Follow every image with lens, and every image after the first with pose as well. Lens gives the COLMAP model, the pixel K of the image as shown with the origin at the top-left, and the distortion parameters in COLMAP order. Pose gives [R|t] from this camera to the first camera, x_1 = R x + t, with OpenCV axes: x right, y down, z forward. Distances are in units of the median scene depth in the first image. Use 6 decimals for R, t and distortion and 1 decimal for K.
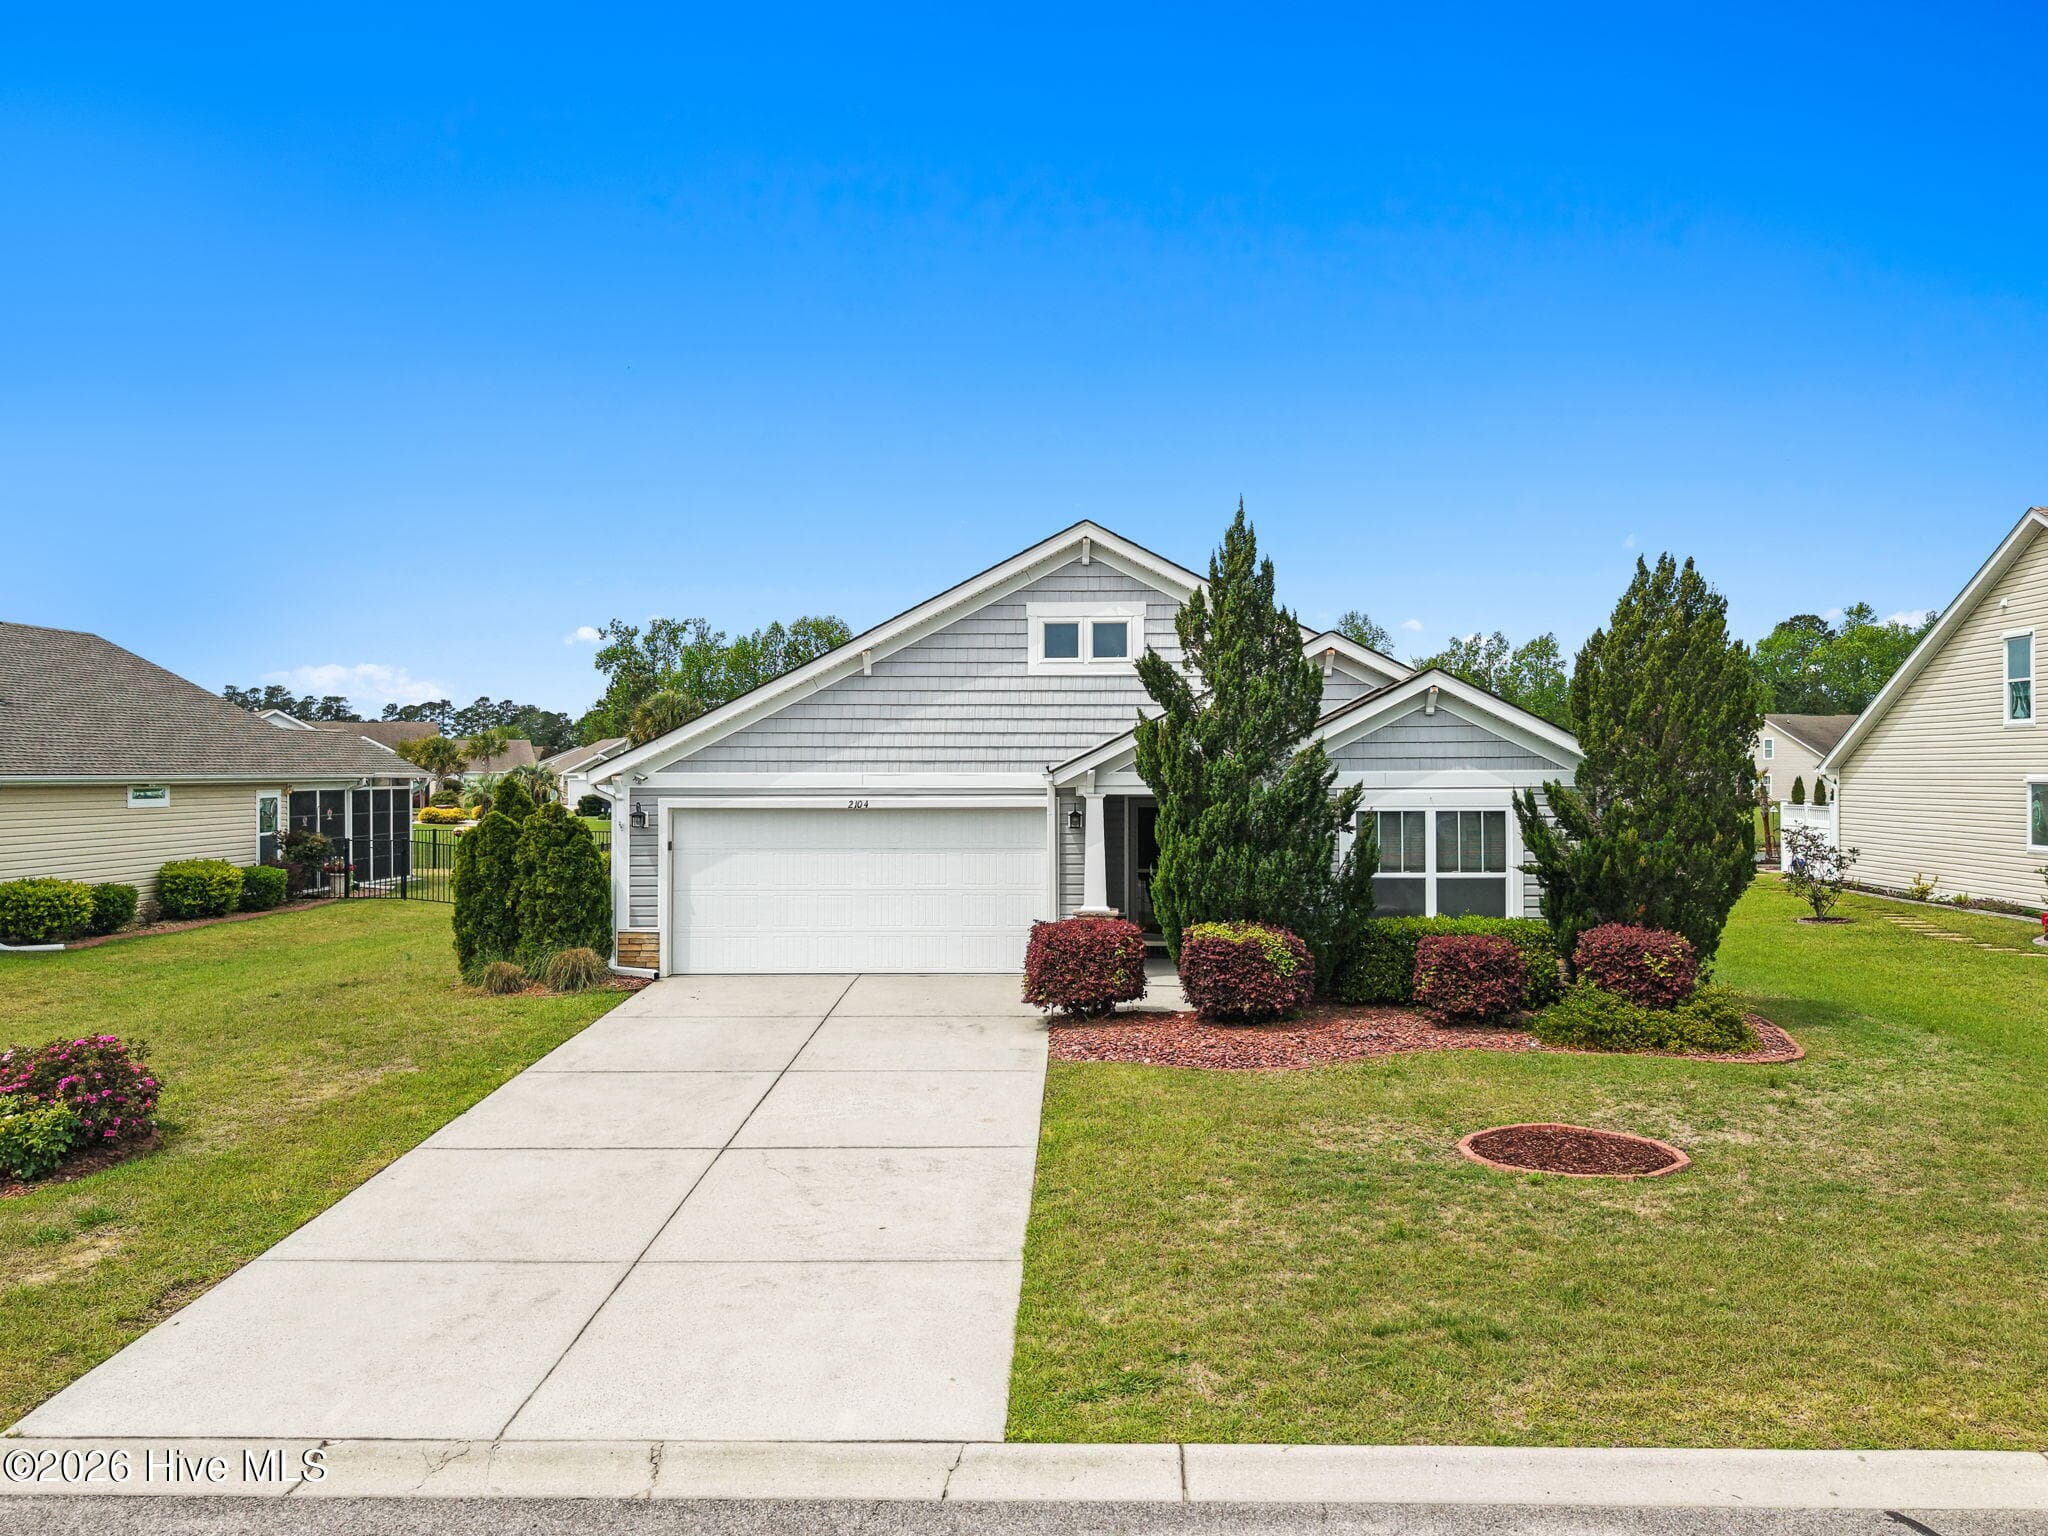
lens RADIAL K [[1920.7, 0, 1023.3], [0, 1920.7, 729.3], [0, 0, 1]] dist [0.076700, -0.003912]
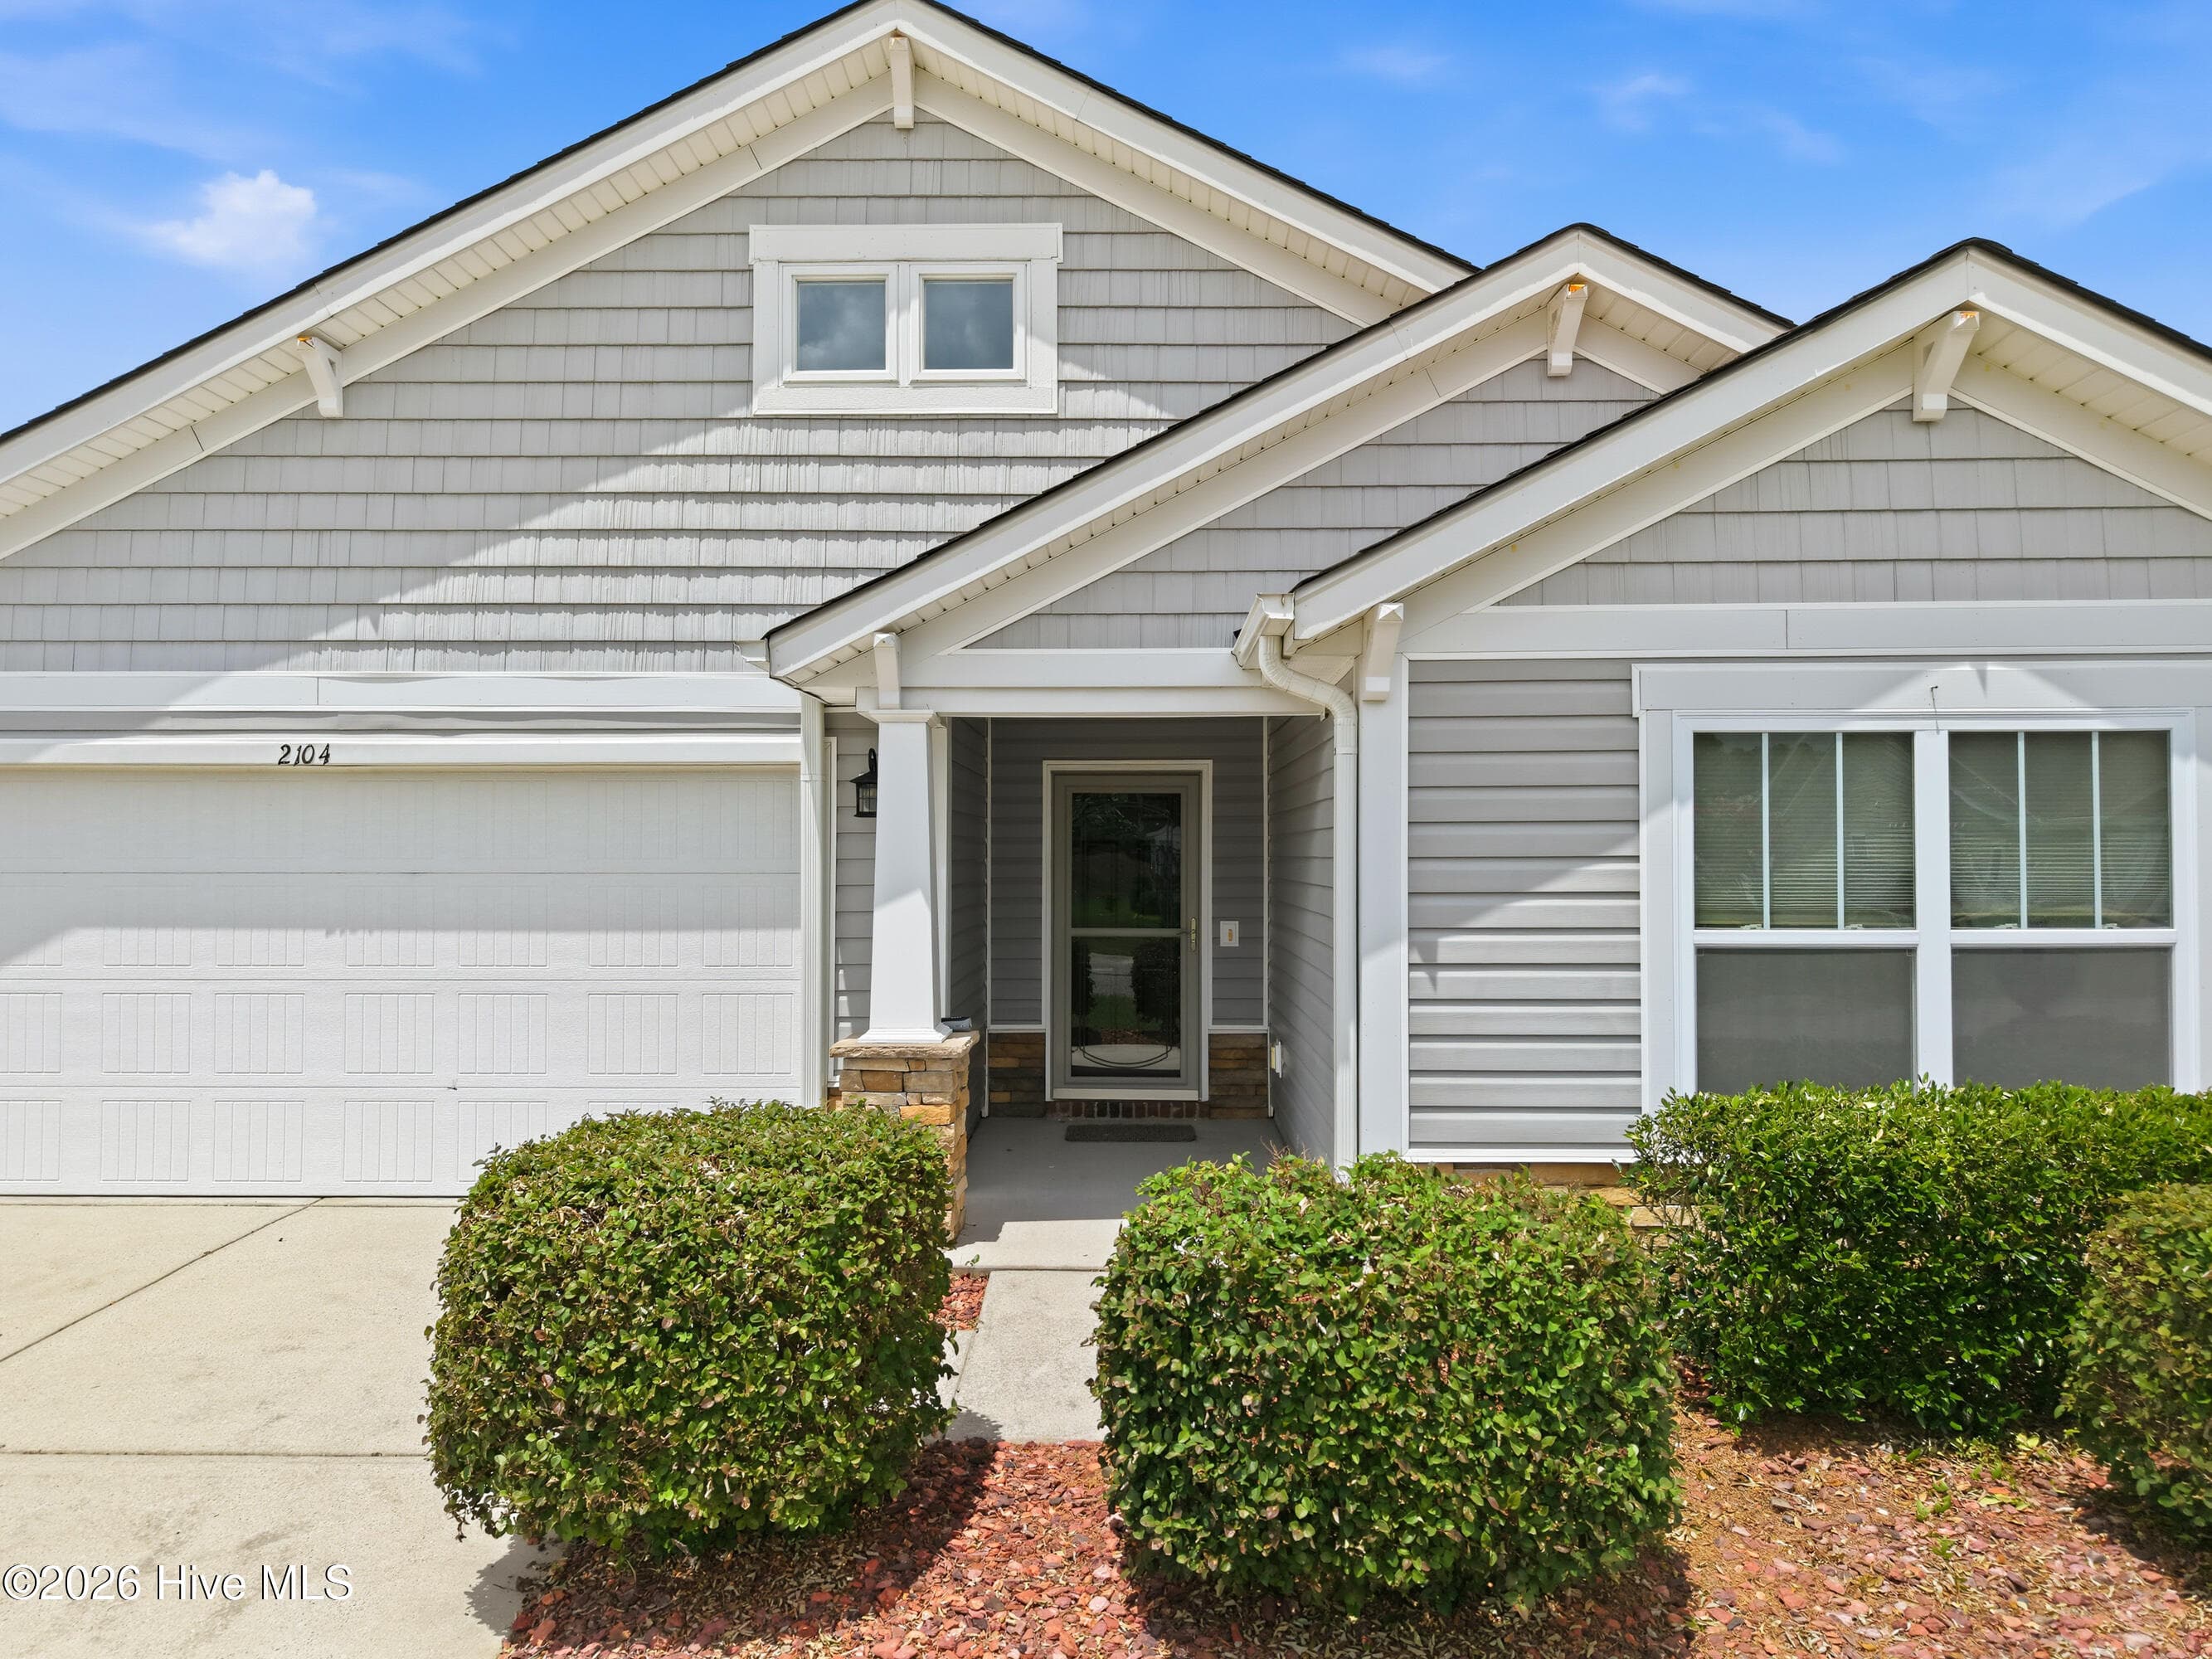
lens RADIAL K [[1625.6, 0, 1112.7], [0, 1625.6, 830.7], [0, 0, 1]] dist [0.062522, -0.107464]
pose [[0.999943, 0.002869, 0.010322, 0.070655], [-0.002865, 0.999996, -0.000479, 0.053840], [-0.010324, 0.000449, 0.999947, 0.675003]]
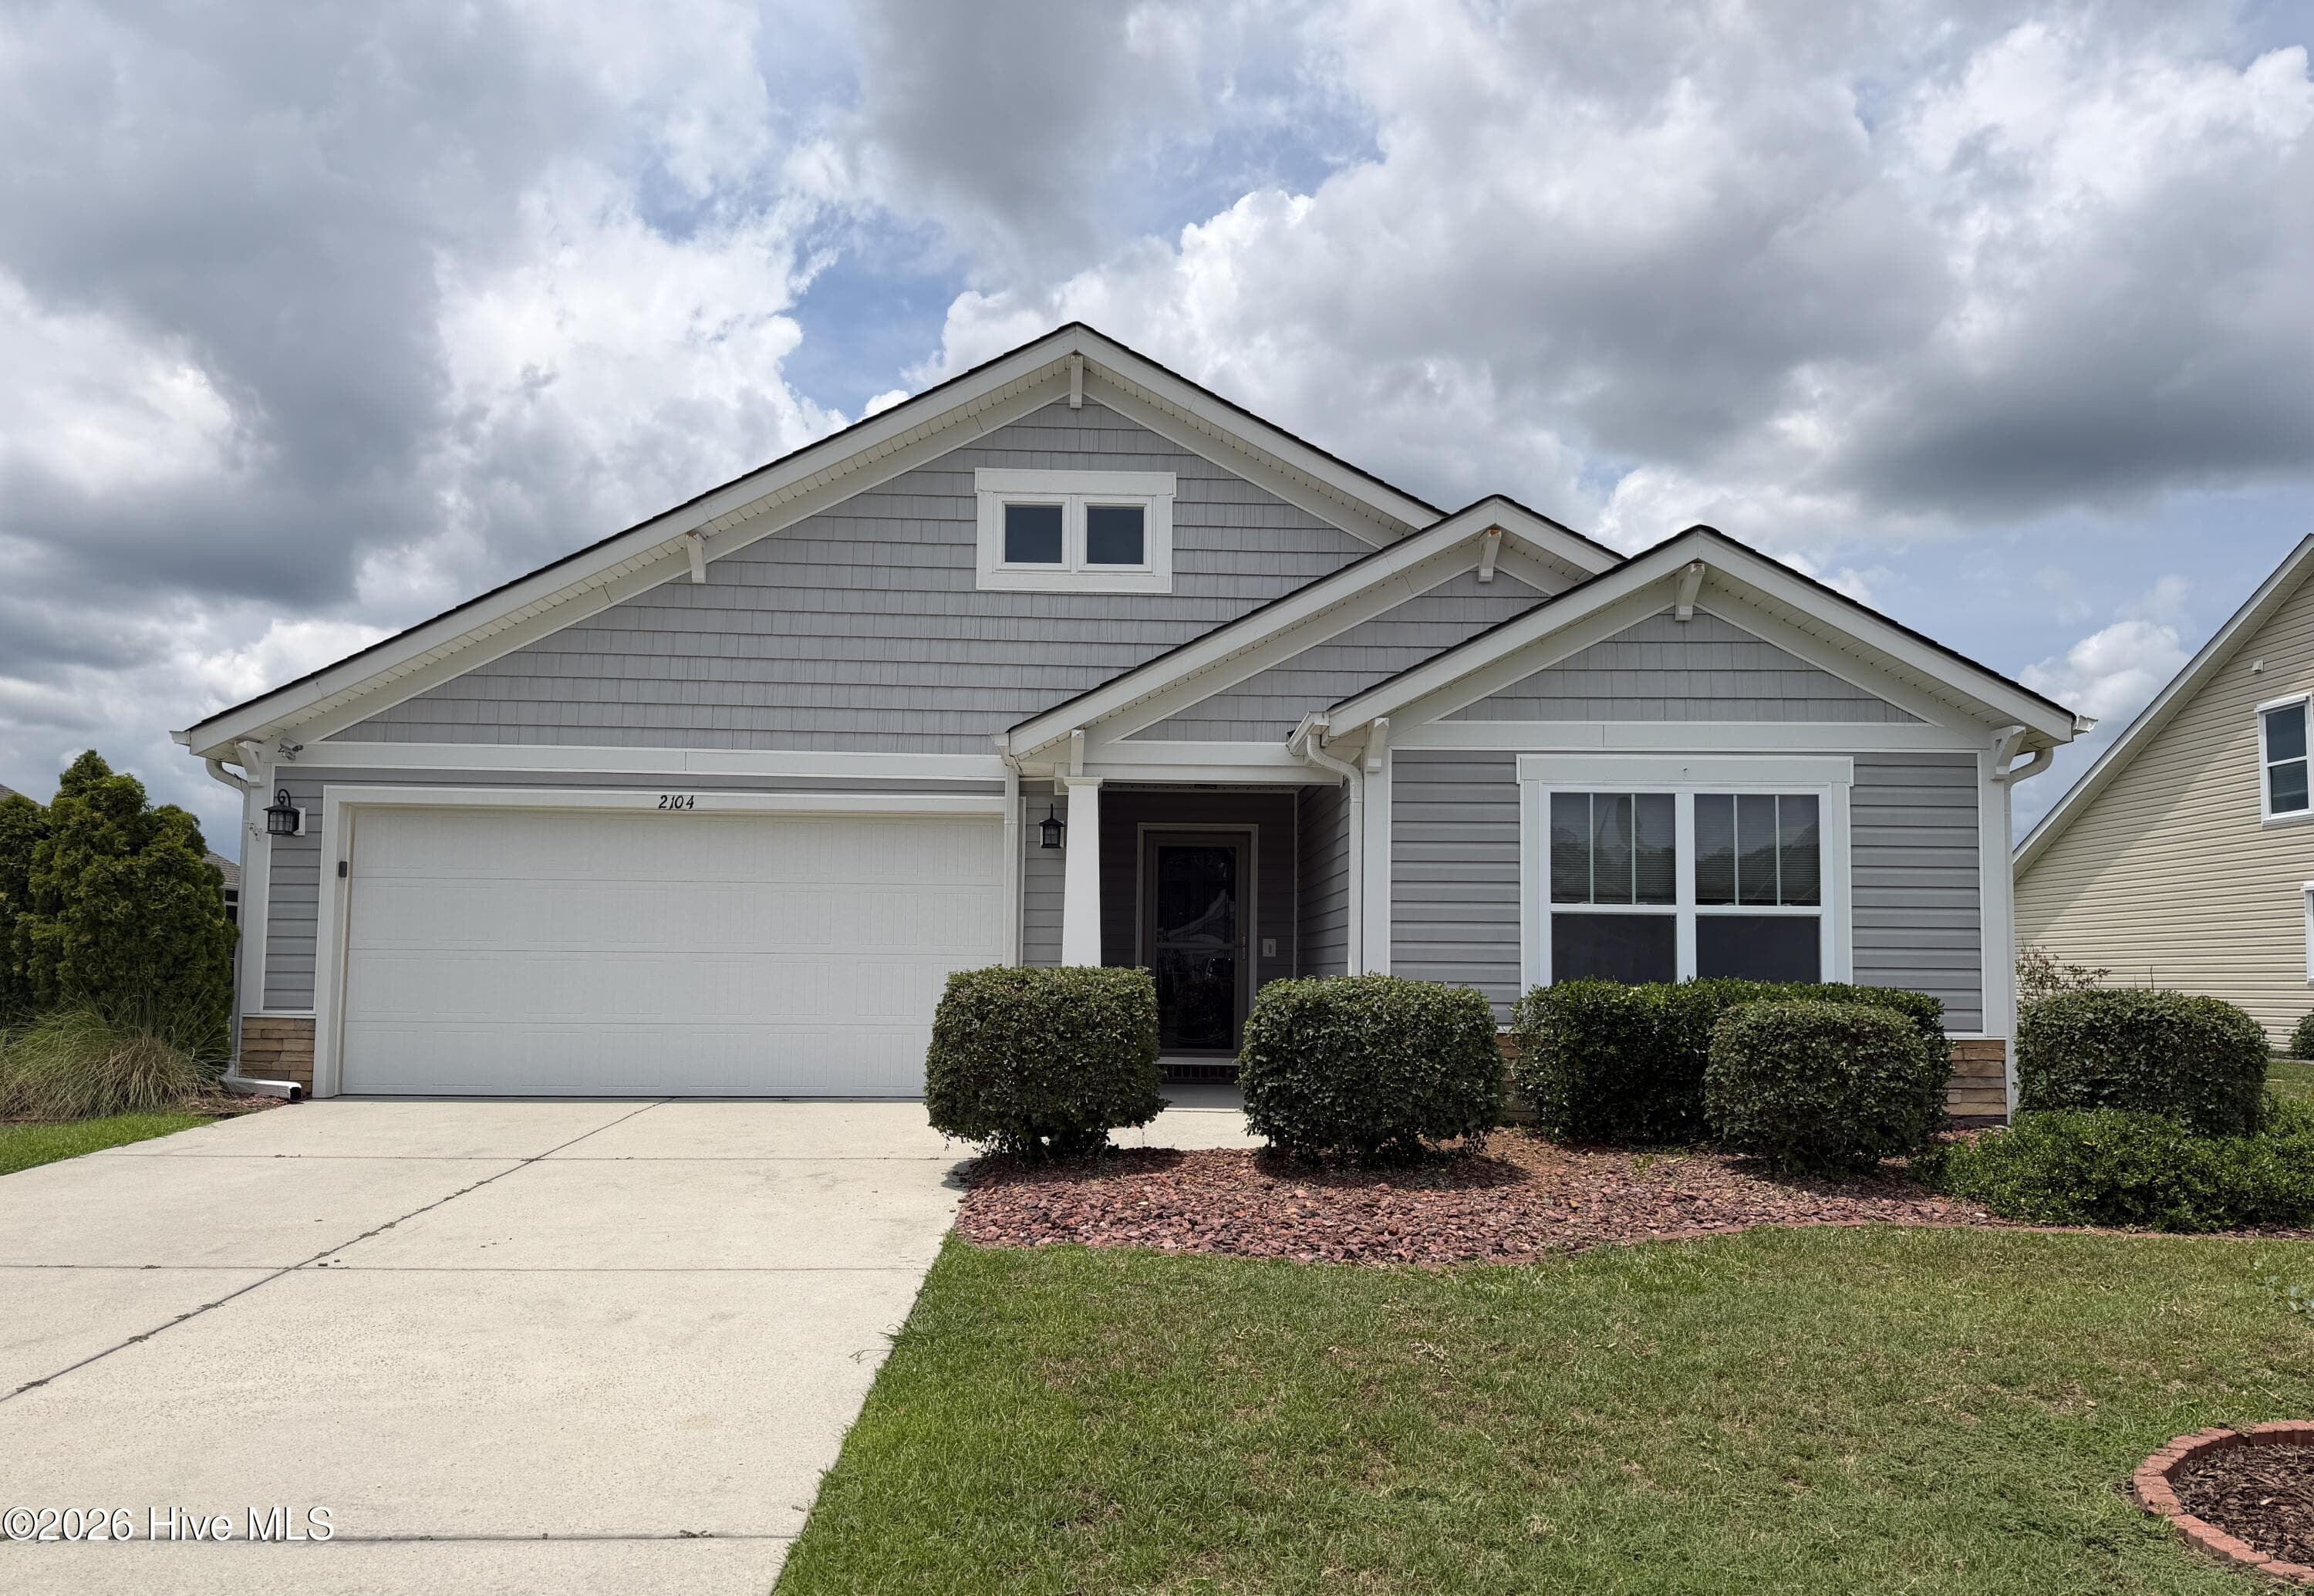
lens RADIAL K [[1728.9, 0, 1169.5], [0, 1728.9, 866.1], [0, 0, 1]] dist [0.157258, -0.349137]
pose [[0.998411, 0.017863, 0.053444, 0.034811], [-0.015213, 0.998654, -0.049589, 0.082283], [-0.054258, 0.048697, 0.997339, 0.466823]]
